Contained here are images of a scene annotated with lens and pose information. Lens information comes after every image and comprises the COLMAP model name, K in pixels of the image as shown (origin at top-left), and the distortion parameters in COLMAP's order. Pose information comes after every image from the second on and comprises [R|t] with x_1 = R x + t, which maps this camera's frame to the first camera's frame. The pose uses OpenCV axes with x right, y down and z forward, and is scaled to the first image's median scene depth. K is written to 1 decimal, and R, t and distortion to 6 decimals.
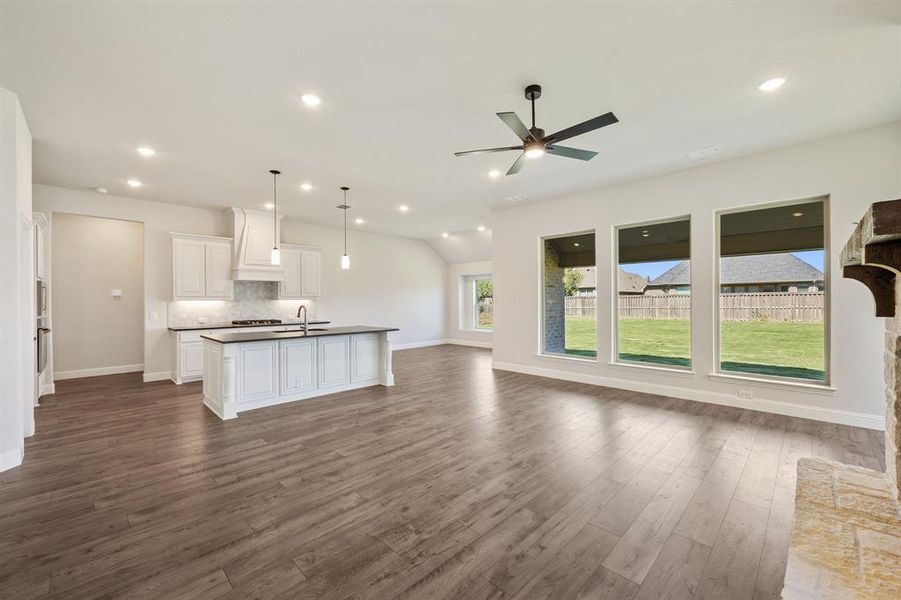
lens RADIAL K [[361.1, 0, 451.2], [0, 361.1, 302.4], [0, 0, 1]] dist [-0.001232, -0.000193]
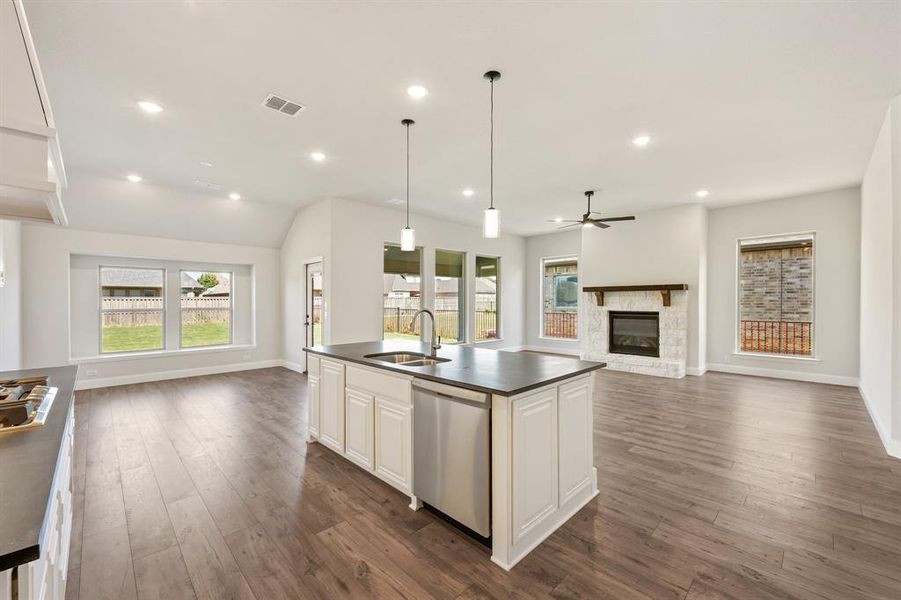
lens RADIAL K [[361.1, 0, 451.2], [0, 361.1, 302.4], [0, 0, 1]] dist [-0.001232, -0.000193]
pose [[0.016036, 0.003246, 0.999866, -1.442201], [0.009923, 0.999945, -0.003405, 0.001153], [-0.999822, 0.009976, 0.016003, 1.425569]]
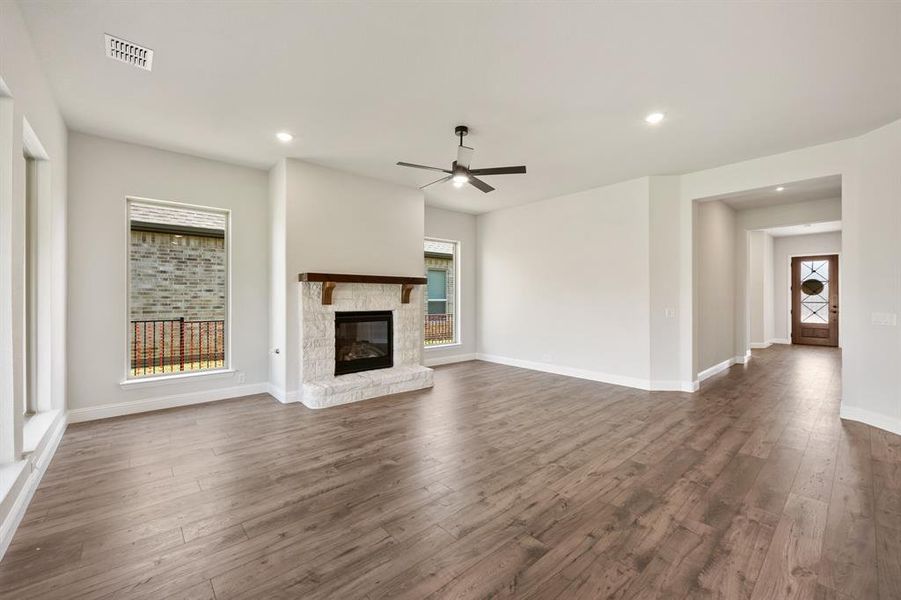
lens RADIAL K [[365.1, 0, 455.1], [0, 365.1, 297.3], [0, 0, 1]] dist [0.002310, 0.000159]
pose [[-0.998311, 0.004413, 0.057921, 0.148722], [0.004806, 0.999966, 0.006659, -0.009510], [-0.057890, 0.006926, -0.998299, 1.888802]]
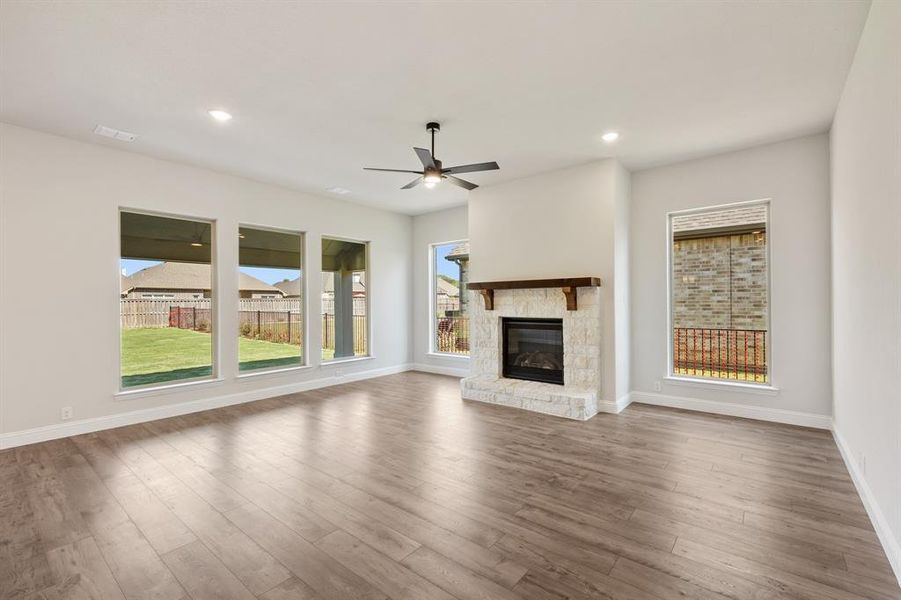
lens RADIAL K [[393.7, 0, 450.5], [0, 393.7, 300.0], [0, 0, 1]] dist [-0.002127, -0.000153]
pose [[-0.094263, 0.013876, 0.995451, -0.885636], [0.015068, 0.999808, -0.012510, 0.000073], [-0.995433, 0.013820, -0.094454, 0.890923]]
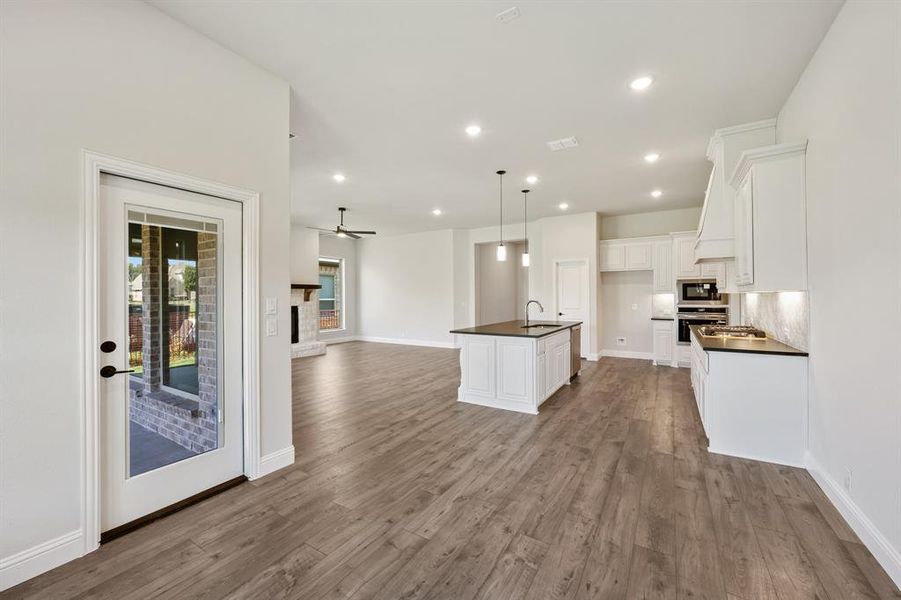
lens RADIAL K [[361.1, 0, 451.2], [0, 361.1, 302.4], [0, 0, 1]] dist [-0.001232, -0.000193]
pose [[-0.973859, 0.011145, -0.226880, 0.061276], [0.005756, 0.999686, 0.024402, -0.020105], [0.227080, 0.022458, -0.973617, 2.897726]]
